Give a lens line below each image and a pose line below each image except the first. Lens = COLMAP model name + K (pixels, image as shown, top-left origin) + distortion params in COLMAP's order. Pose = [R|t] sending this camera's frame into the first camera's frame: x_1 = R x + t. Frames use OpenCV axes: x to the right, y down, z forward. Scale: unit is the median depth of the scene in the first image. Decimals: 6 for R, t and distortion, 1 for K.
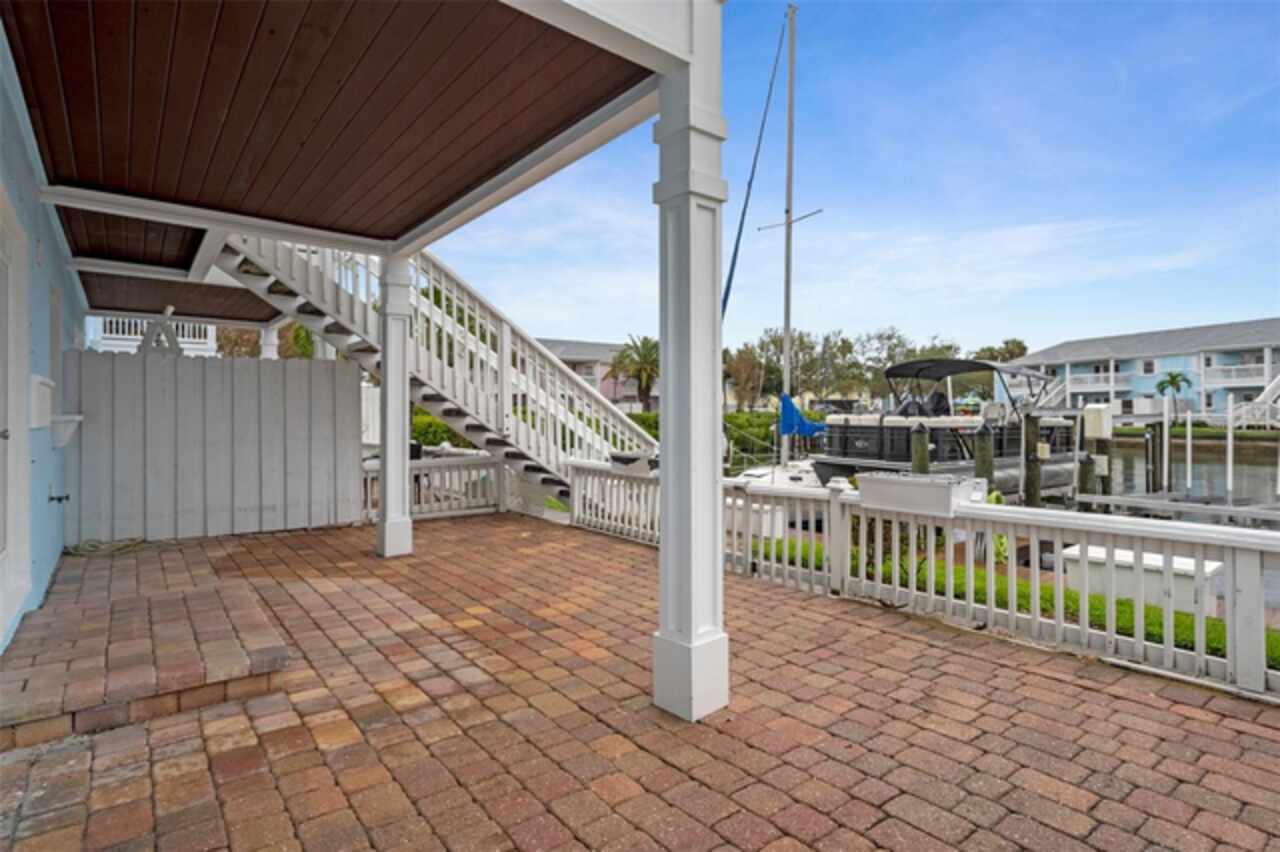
lens RADIAL K [[656.1, 0, 634.2], [0, 656.1, 414.8], [0, 0, 1]] dist [0.003743, 0.000399]
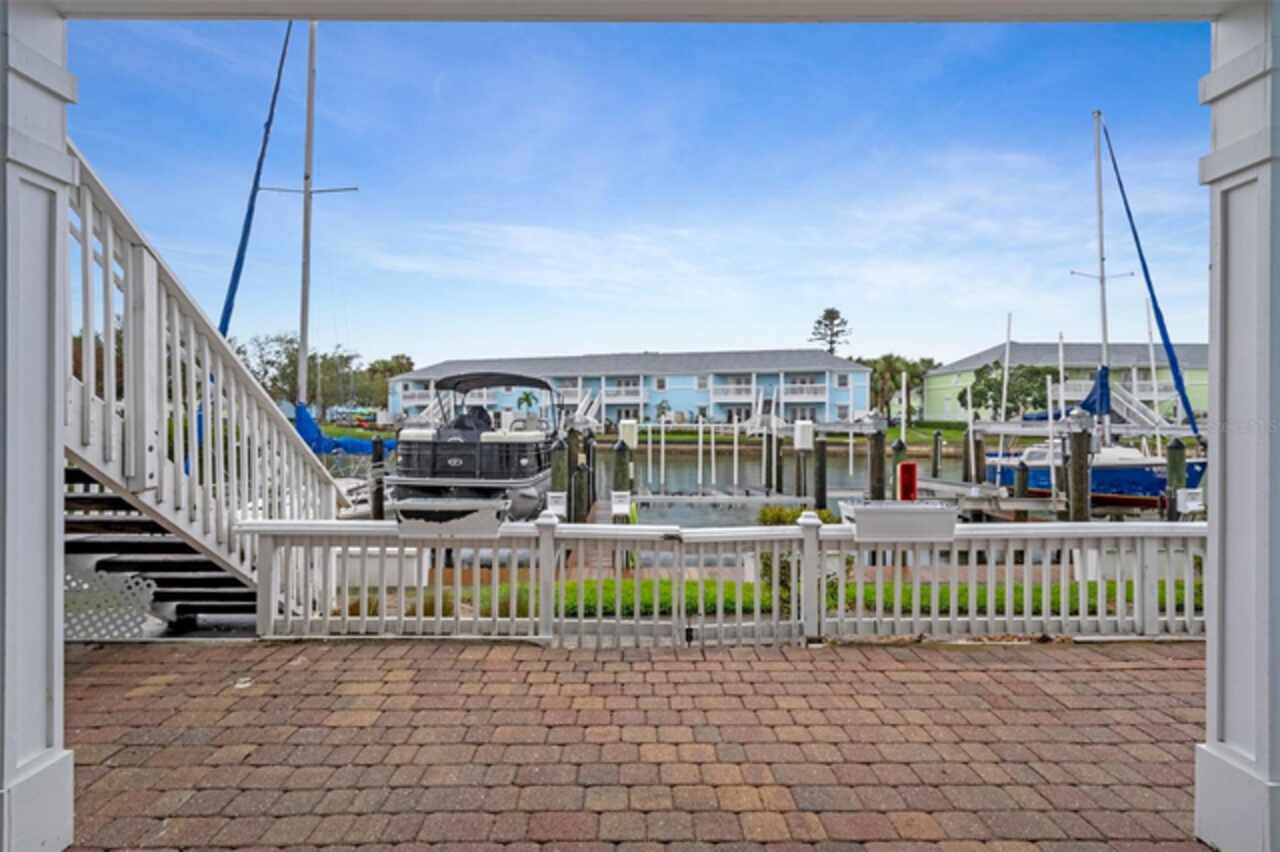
lens RADIAL K [[644.0, 0, 634.7], [0, 644.0, 424.5], [0, 0, 1]] dist [0.002434, 0.000481]
pose [[0.601990, -0.000392, 0.798503, -0.673255], [-0.001602, 0.999997, 0.001699, -0.029755], [-0.798502, -0.002303, 0.601988, 0.836067]]
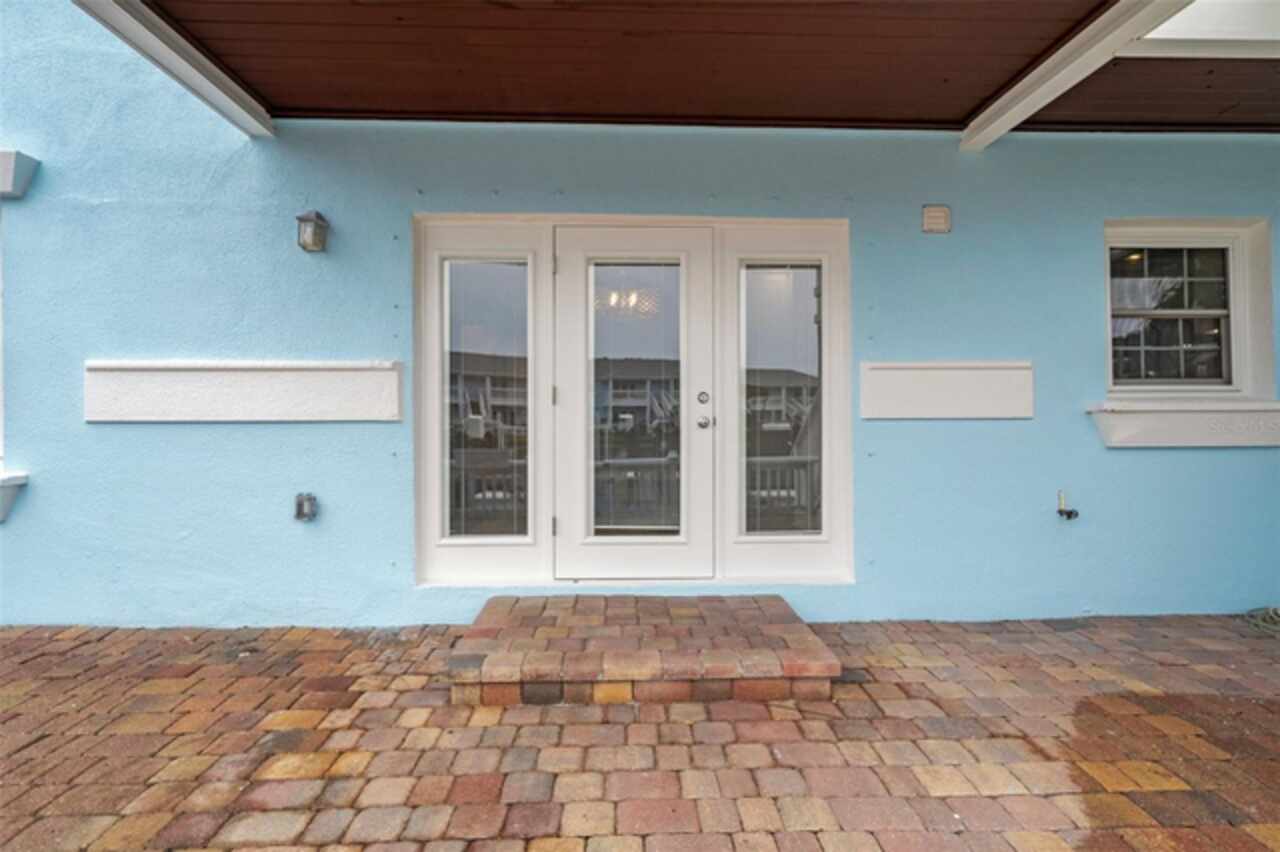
lens RADIAL K [[644.0, 0, 634.7], [0, 644.0, 424.5], [0, 0, 1]] dist [0.002434, 0.000481]
pose [[-0.580239, 0.014892, -0.814310, 0.027294], [0.005035, 0.999879, 0.014699, 0.014212], [0.814431, 0.004429, -0.580244, 1.330593]]
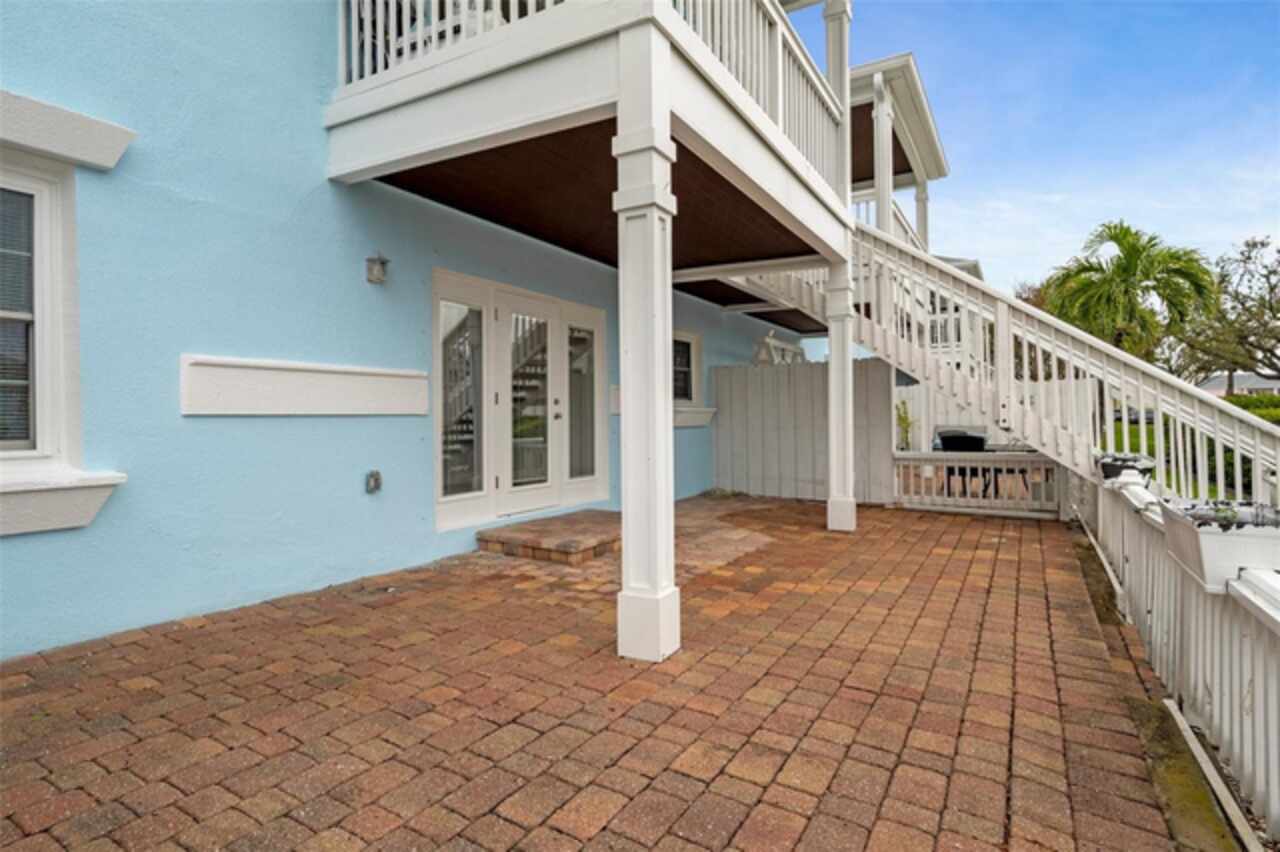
lens RADIAL K [[644.0, 0, 634.7], [0, 644.0, 424.5], [0, 0, 1]] dist [0.002434, 0.000481]
pose [[0.359214, 0.016964, -0.933101, 0.832091], [0.002285, 0.999816, 0.019056, 0.016854], [0.933252, -0.008978, 0.359109, 0.426715]]
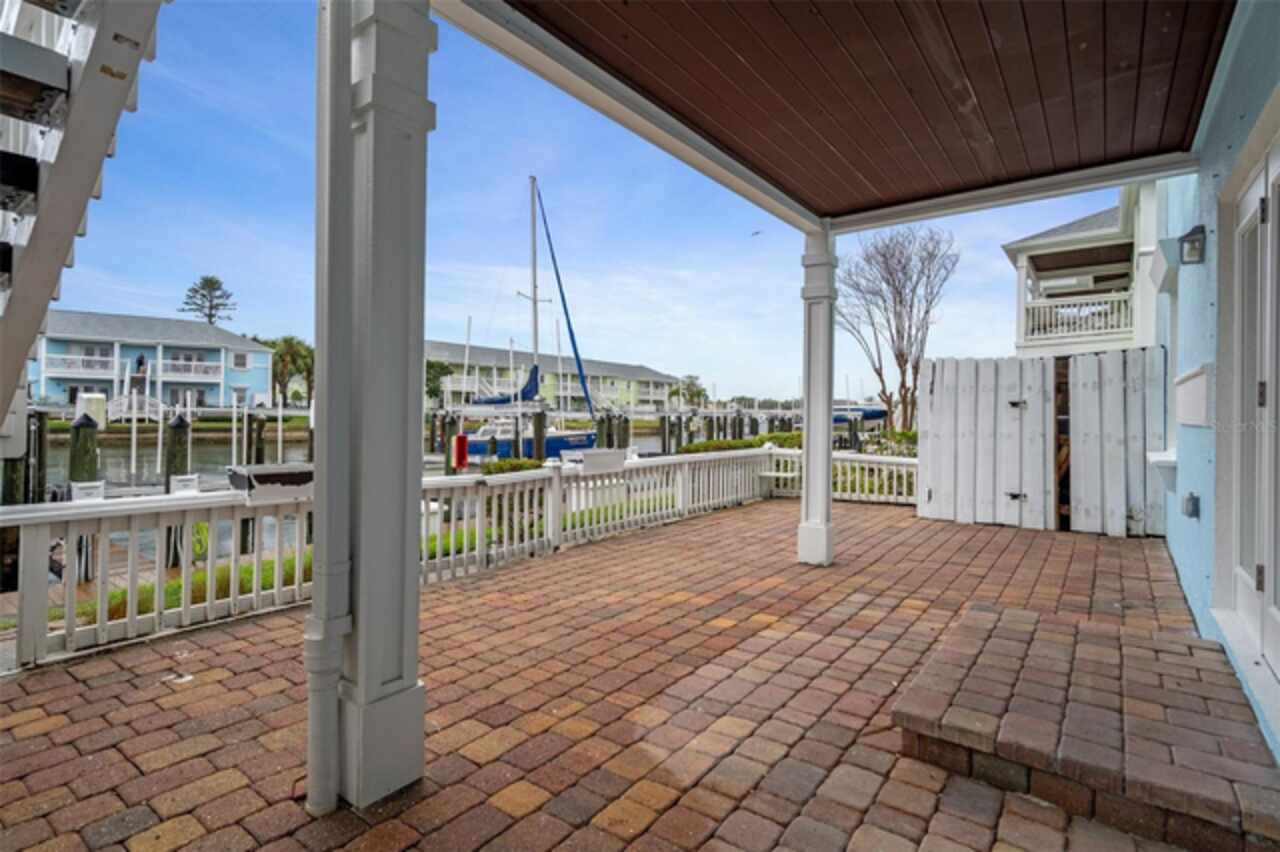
lens RADIAL K [[656.1, 0, 634.2], [0, 656.1, 414.8], [0, 0, 1]] dist [0.003743, 0.000399]
pose [[-0.281390, -0.001802, 0.959592, -1.174219], [-0.010831, 0.999940, -0.001298, 0.016795], [-0.959532, -0.010759, -0.281393, 1.510281]]
